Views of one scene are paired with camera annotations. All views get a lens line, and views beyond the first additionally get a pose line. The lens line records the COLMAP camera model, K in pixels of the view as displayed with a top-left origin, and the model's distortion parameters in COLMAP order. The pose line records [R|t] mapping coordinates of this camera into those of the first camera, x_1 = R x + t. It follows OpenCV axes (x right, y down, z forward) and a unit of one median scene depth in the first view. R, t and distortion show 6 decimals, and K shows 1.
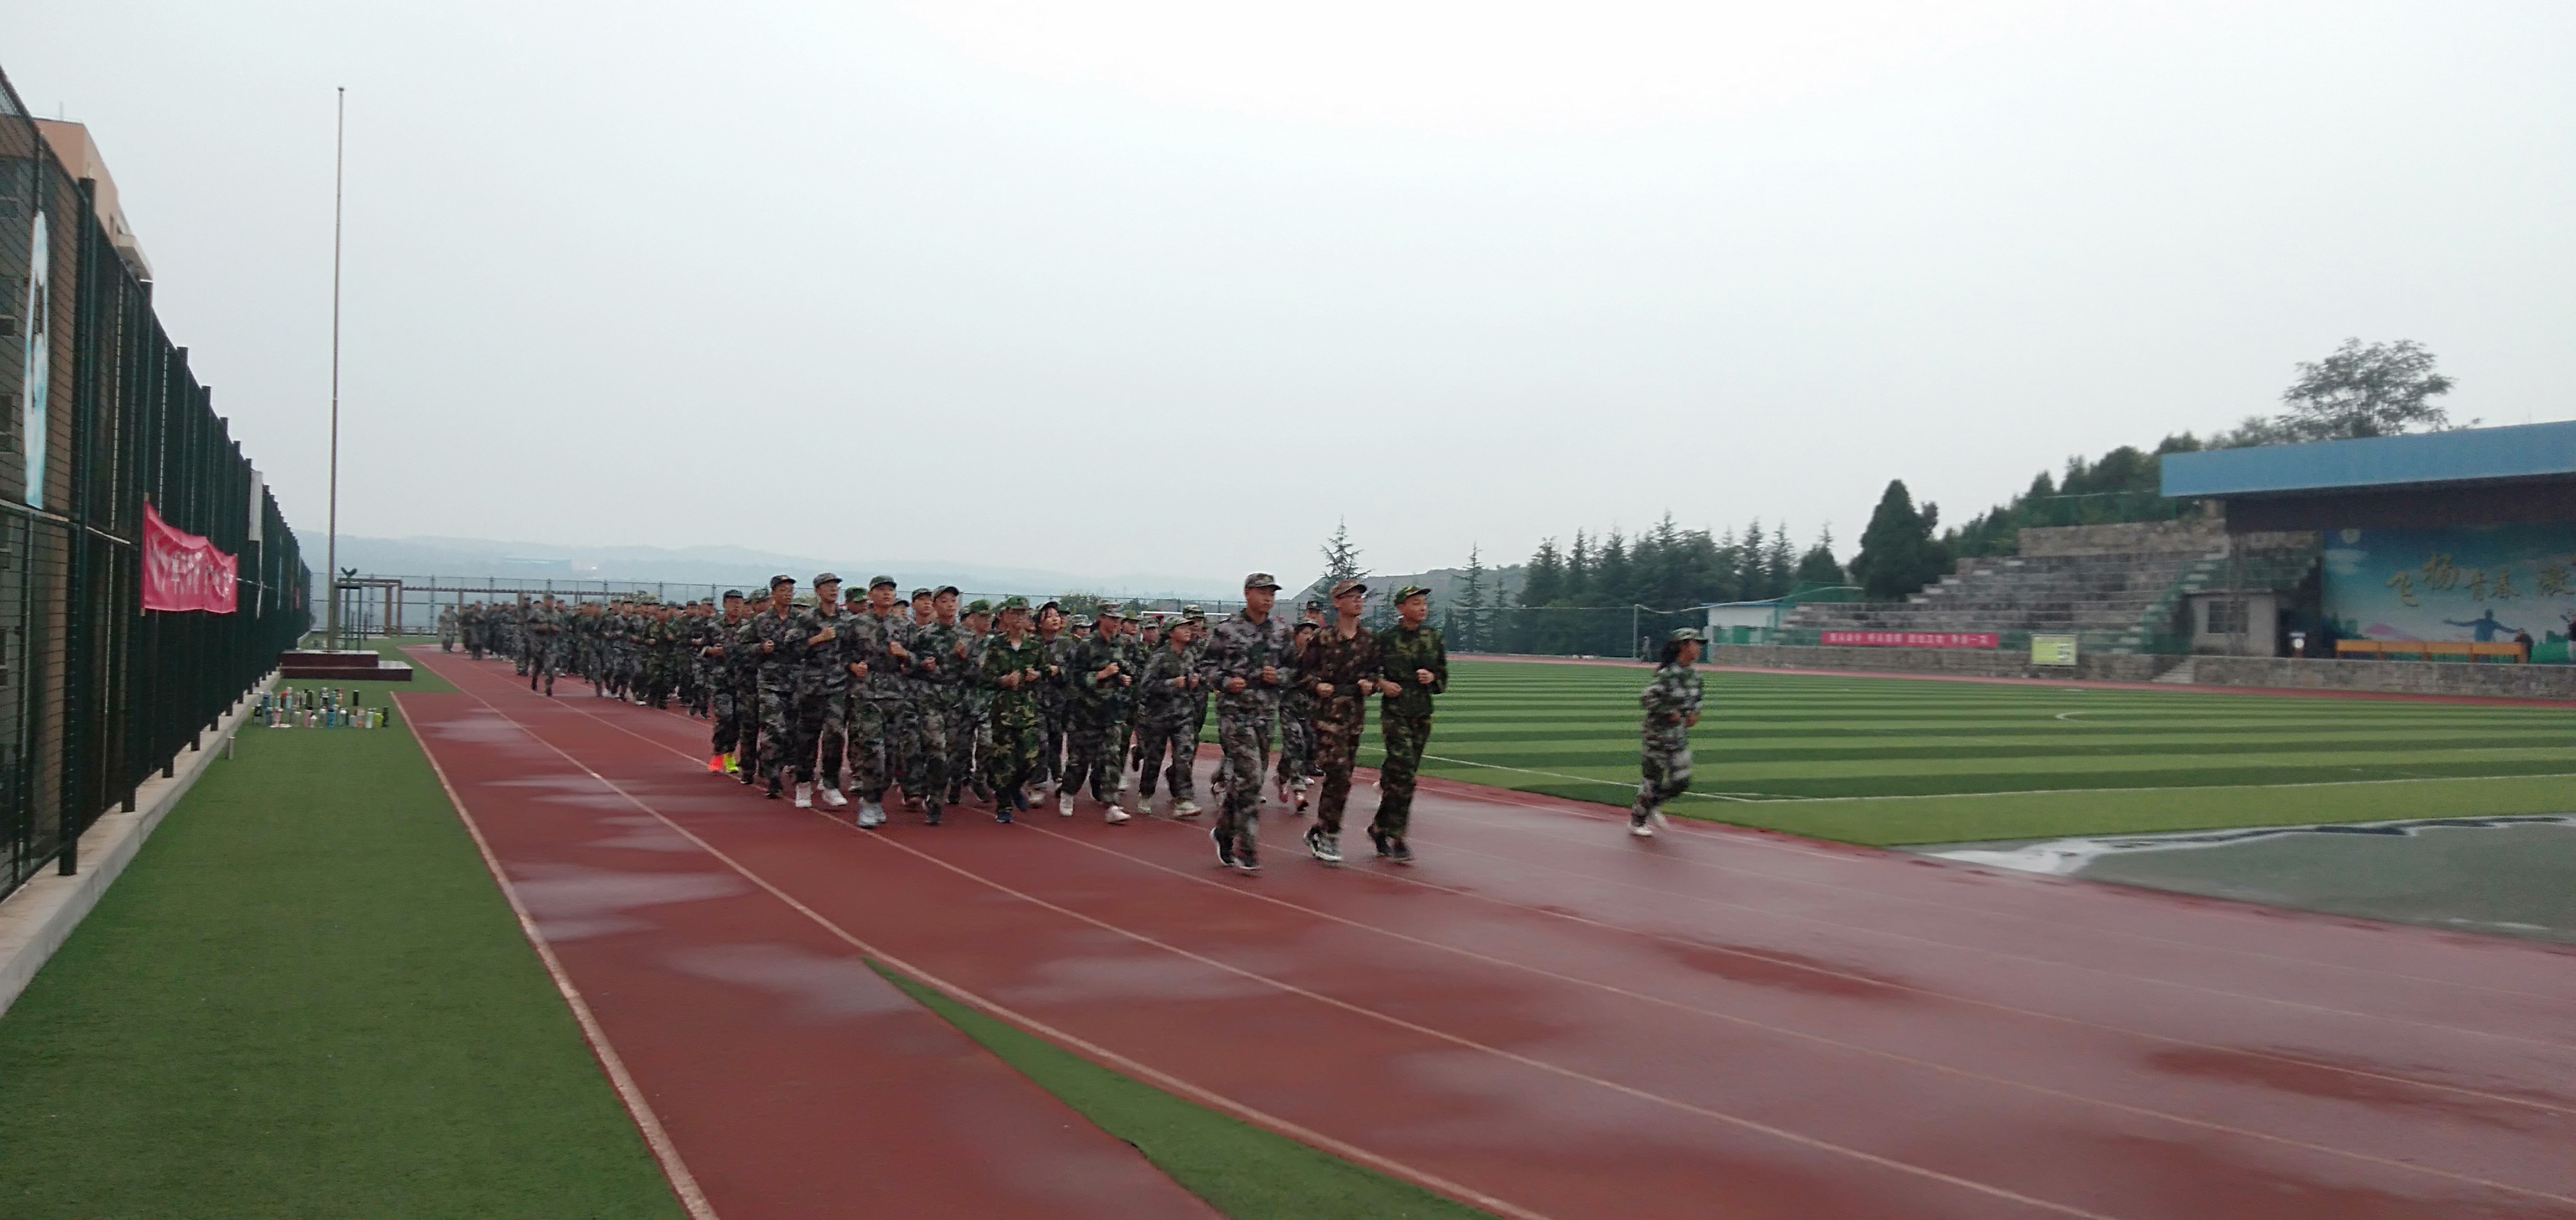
lens RADIAL K [[1901.5, 0, 1292.8], [0, 1901.5, 614.1], [0, 0, 1]] dist [0.055648, -0.098686]
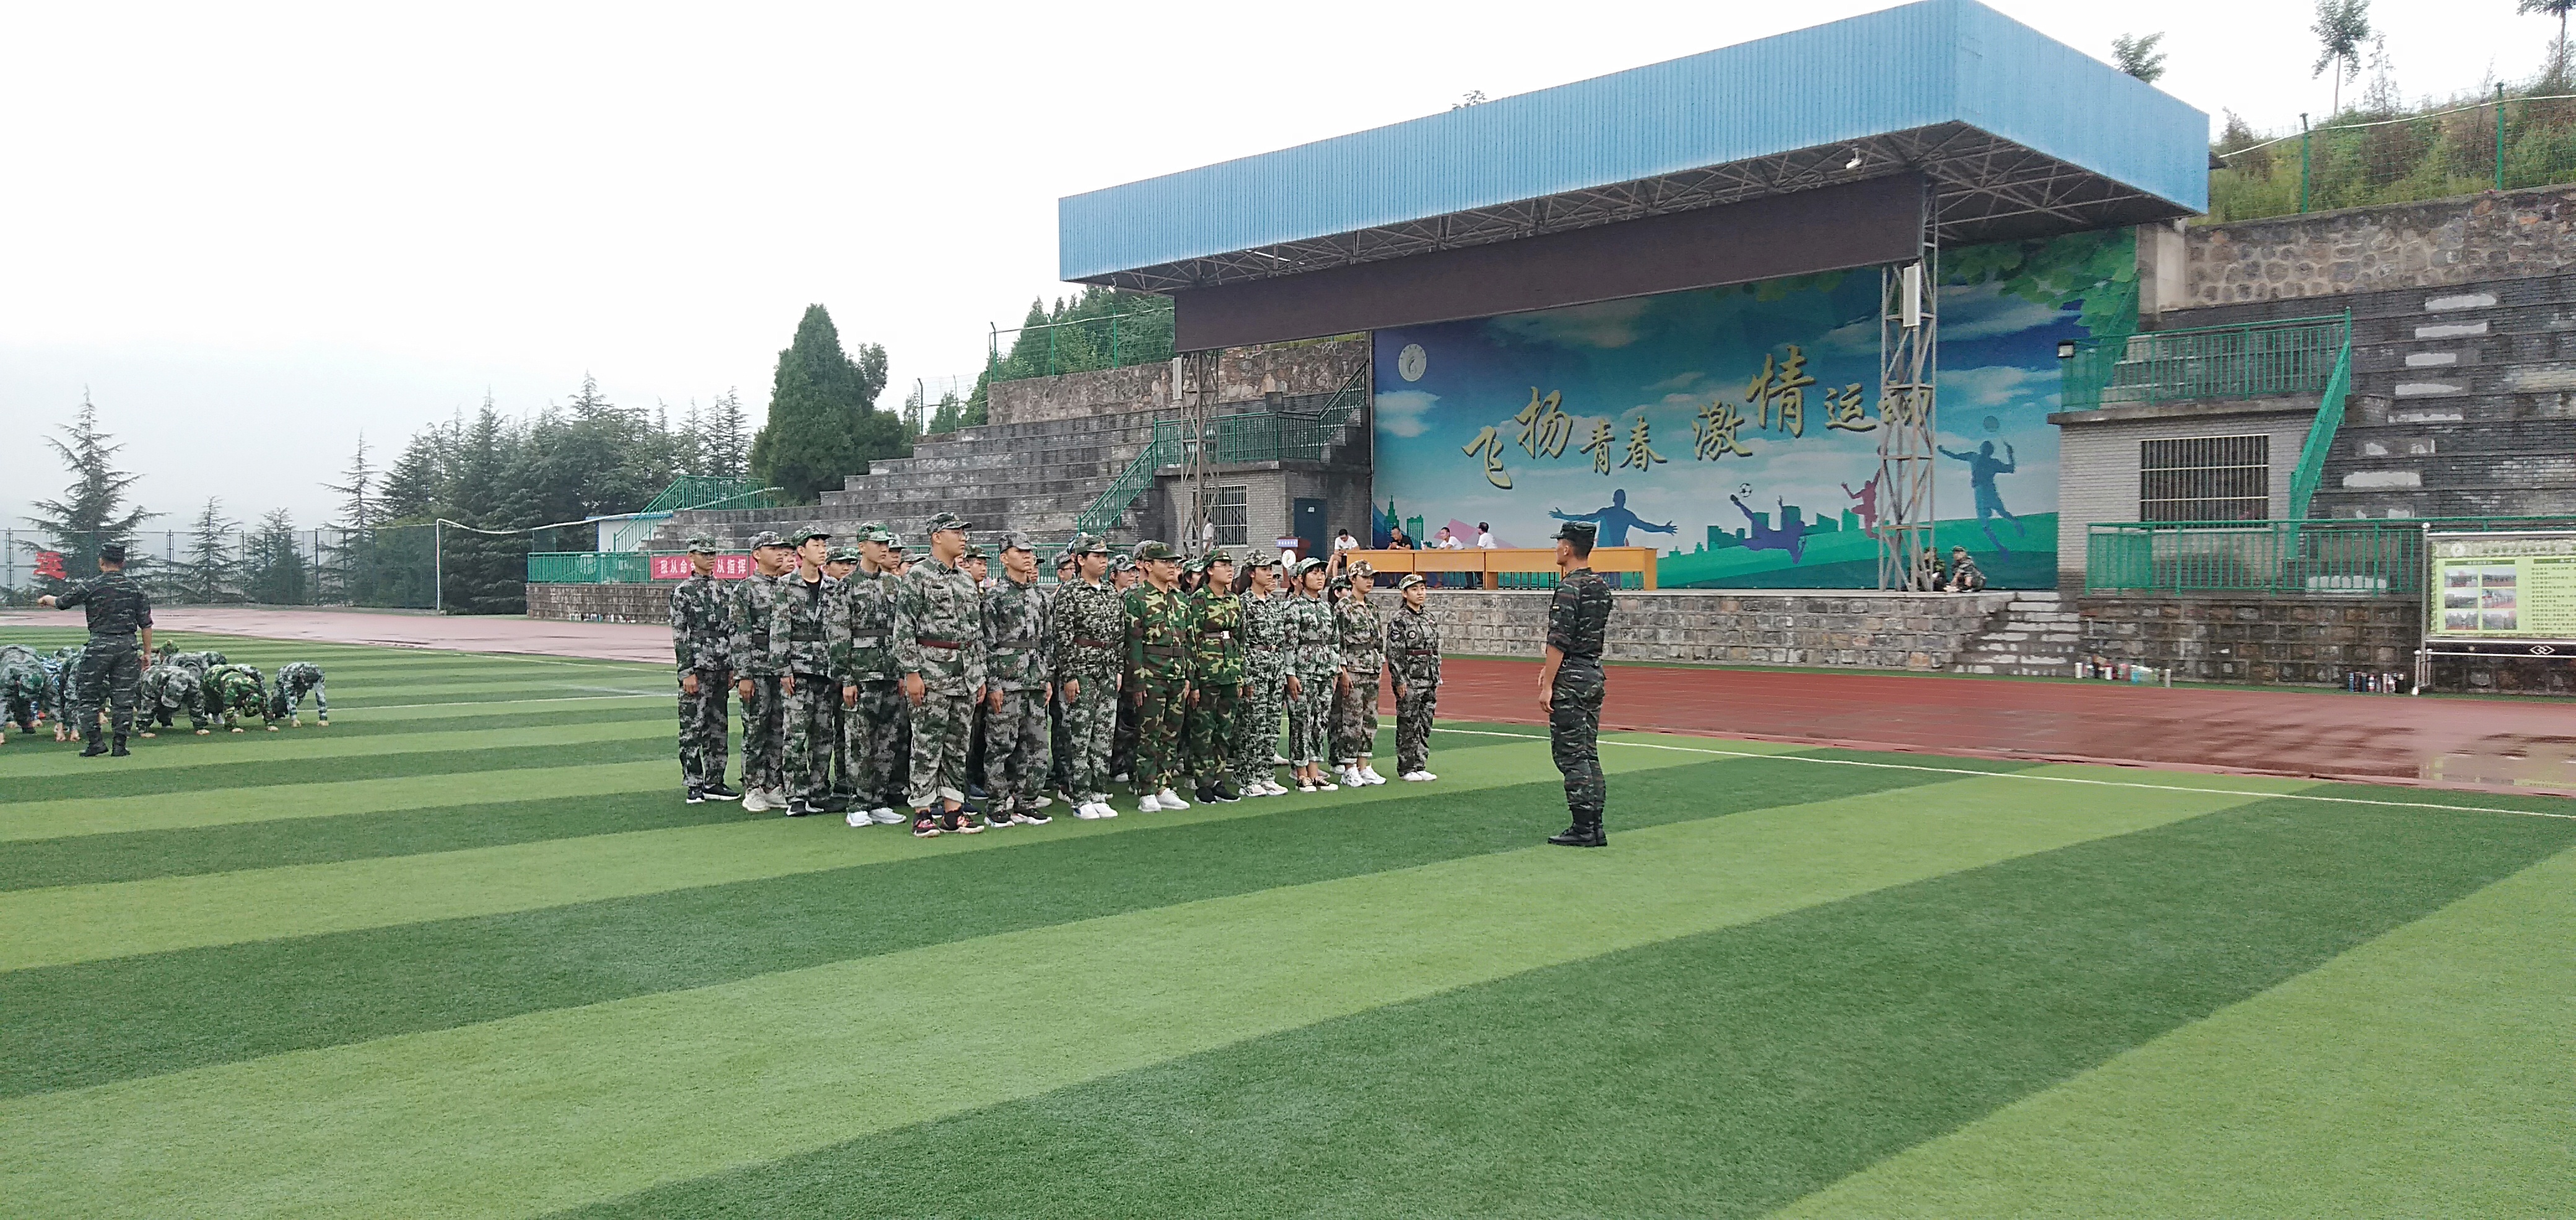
lens RADIAL K [[1901.5, 0, 1264.3], [0, 1901.5, 646.1], [0, 0, 1]] dist [0.055648, -0.098686]
pose [[0.952227, -0.033609, 0.303535, 0.278721], [0.018483, 0.998446, 0.052571, 0.008953], [-0.304830, -0.044449, 0.951369, 0.394205]]
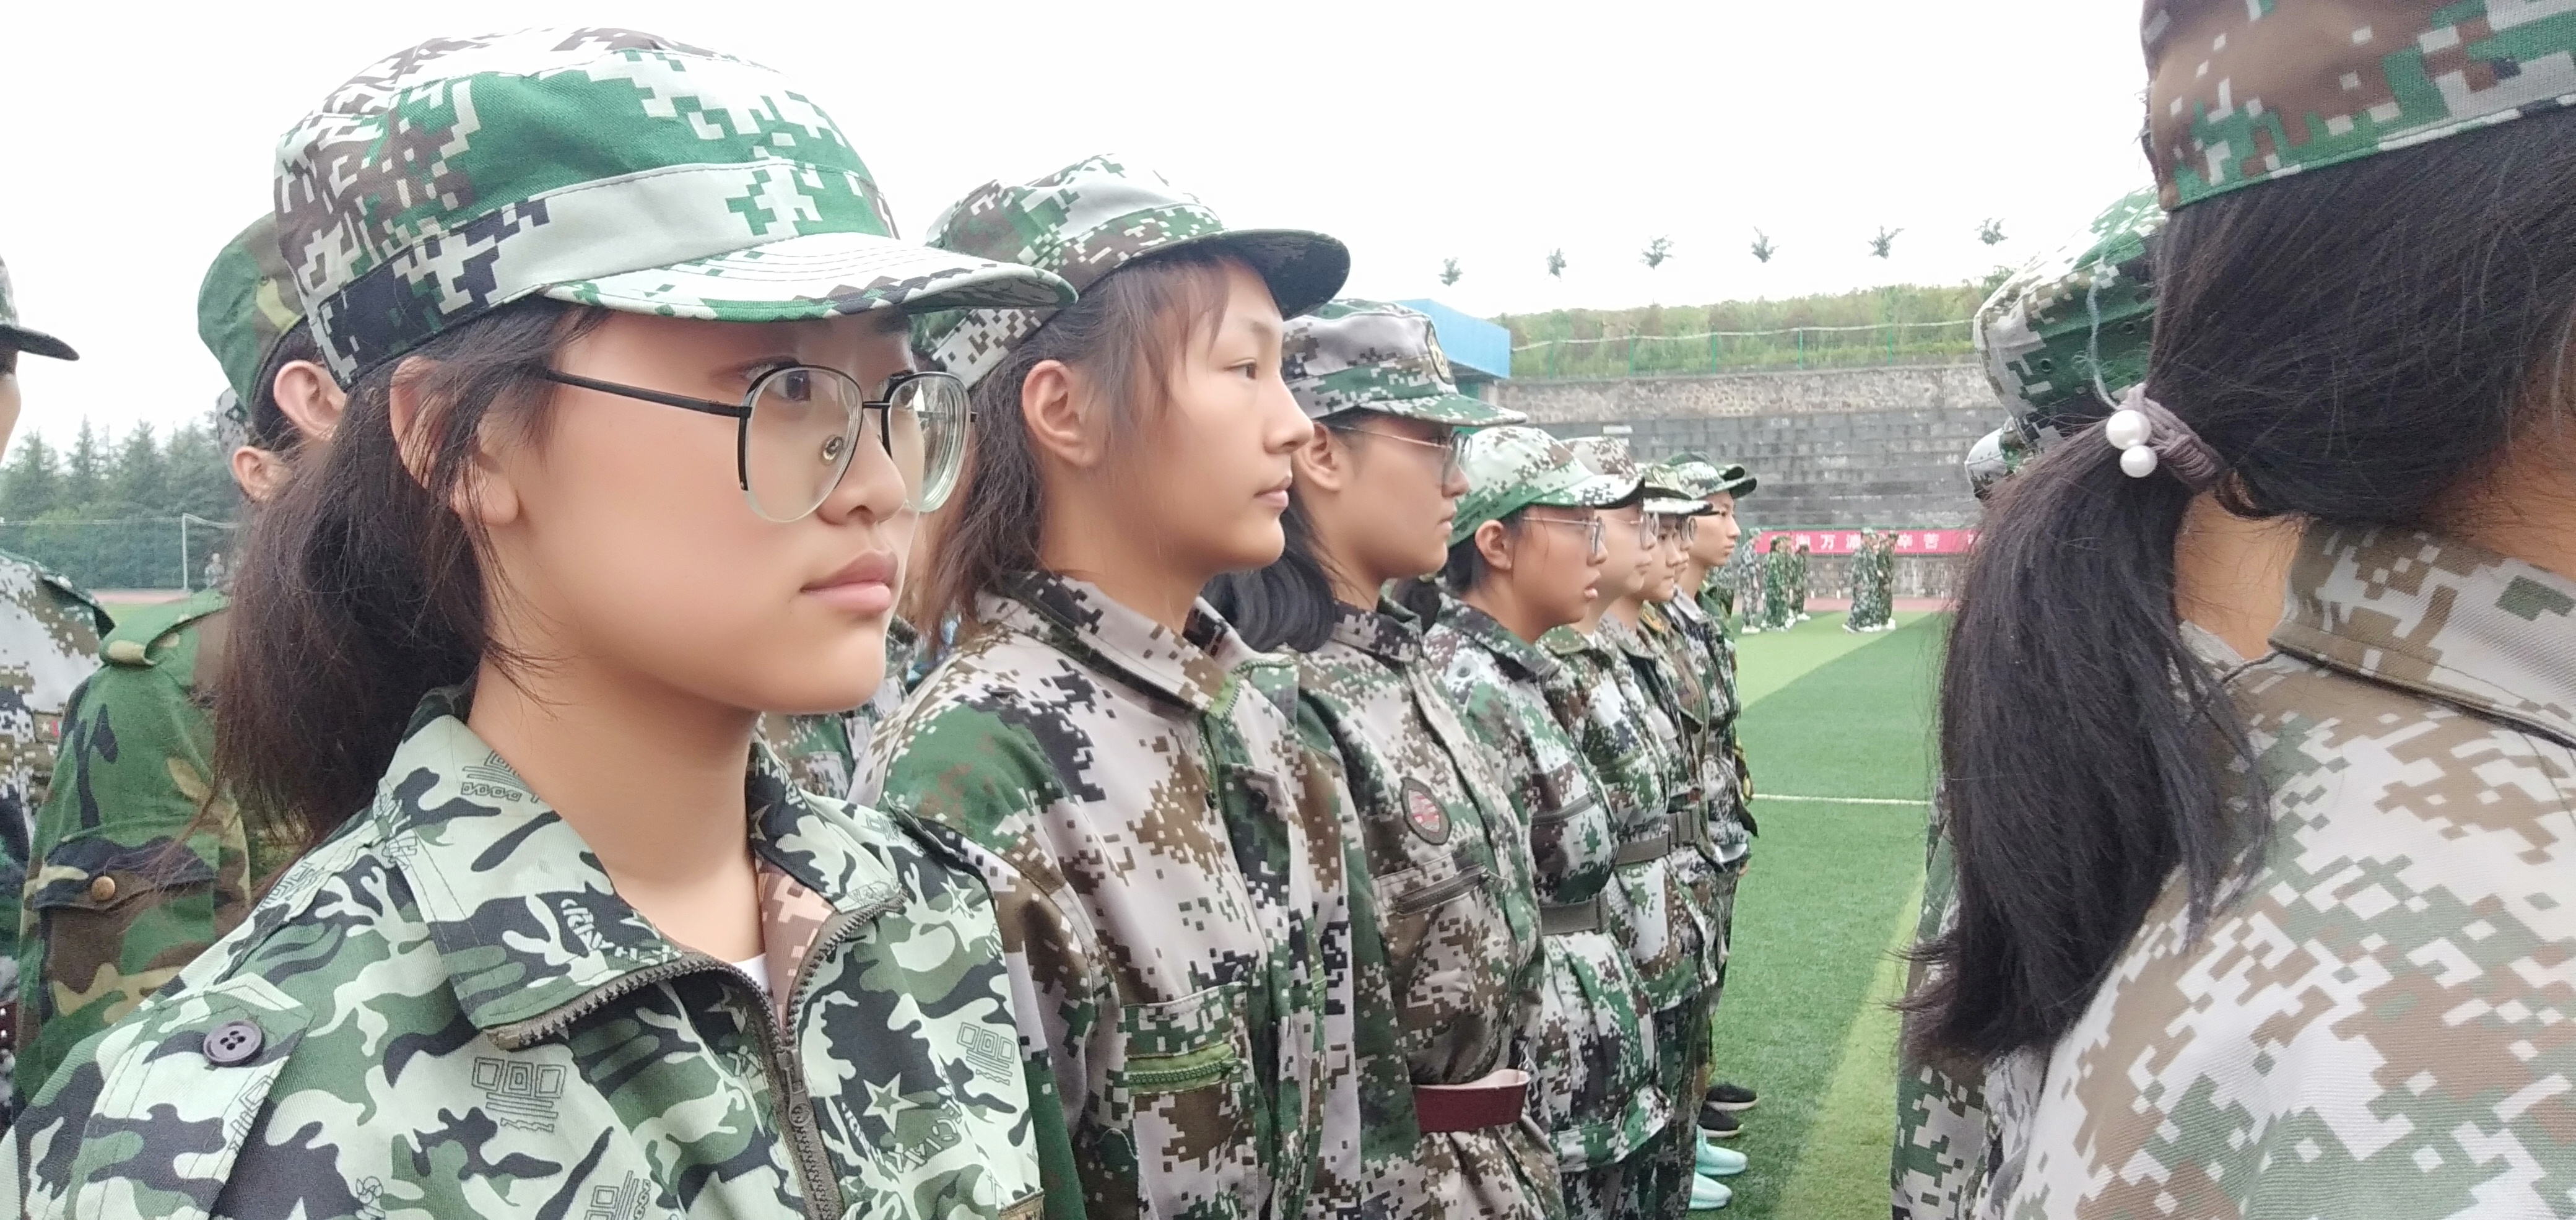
lens RADIAL K [[1901.5, 0, 1285.8], [0, 1901.5, 671.0], [0, 0, 1]] dist [0.055648, -0.098686]
pose [[0.758416, -0.062368, 0.648780, 0.025194], [0.016632, 0.996939, 0.076394, 0.005357], [-0.651558, -0.047148, 0.757132, 0.192376]]
